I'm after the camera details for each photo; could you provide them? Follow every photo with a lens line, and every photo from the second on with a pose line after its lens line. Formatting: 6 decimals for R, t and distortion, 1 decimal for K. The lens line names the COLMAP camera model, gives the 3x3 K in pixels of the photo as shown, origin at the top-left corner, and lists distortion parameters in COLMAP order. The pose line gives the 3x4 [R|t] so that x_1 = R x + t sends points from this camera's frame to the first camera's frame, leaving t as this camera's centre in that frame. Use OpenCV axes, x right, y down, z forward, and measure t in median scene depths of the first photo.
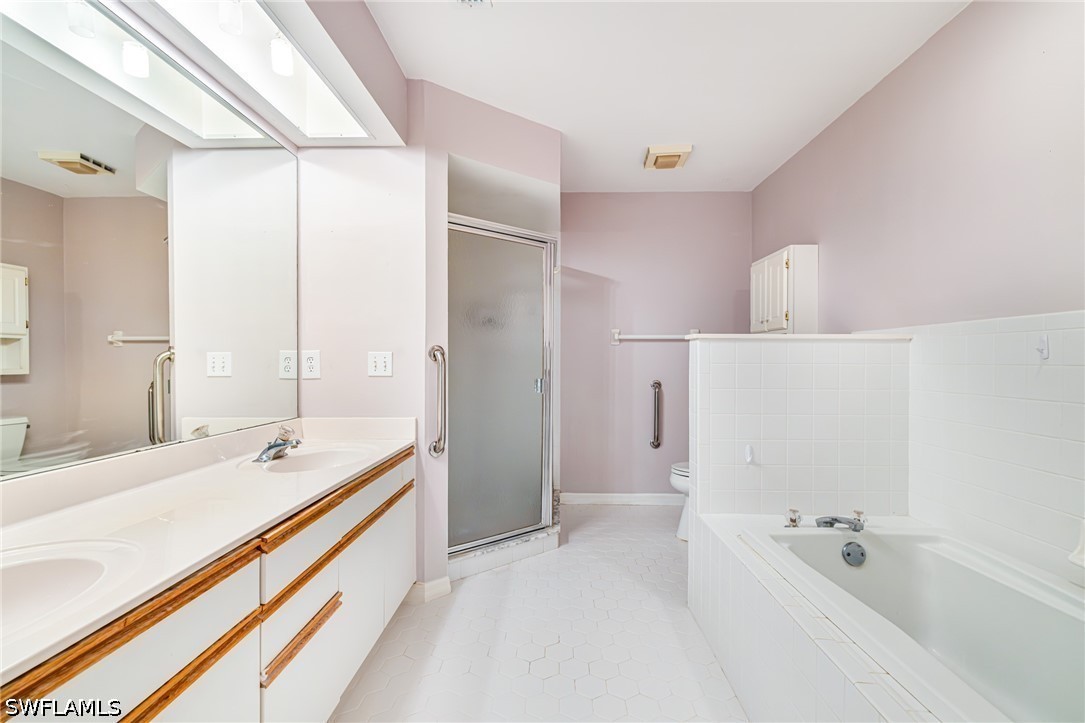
lens RADIAL K [[471.2, 0, 541.3], [0, 471.2, 366.4], [0, 0, 1]] dist [0.000223, -0.001204]
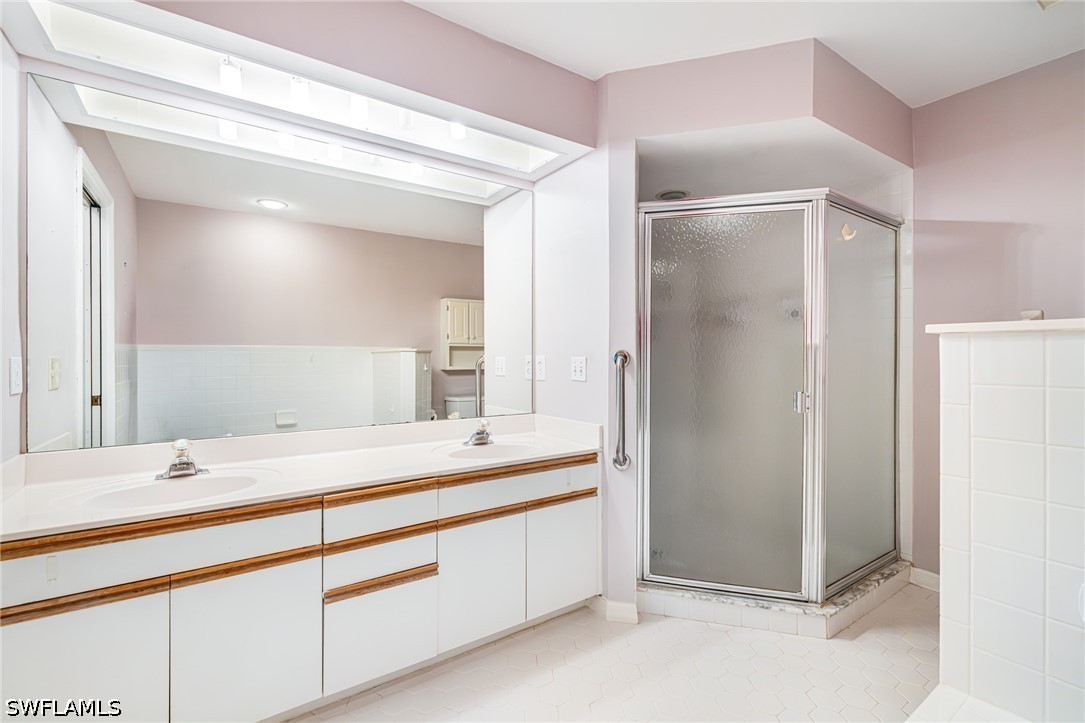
lens RADIAL K [[471.2, 0, 542.6], [0, 471.2, 358.0], [0, 0, 1]] dist [0.000223, -0.001204]
pose [[0.588109, 0.003697, -0.808773, 0.442478], [-0.008936, 0.999958, -0.001927, -0.026067], [0.808732, 0.008360, 0.588117, 0.327898]]
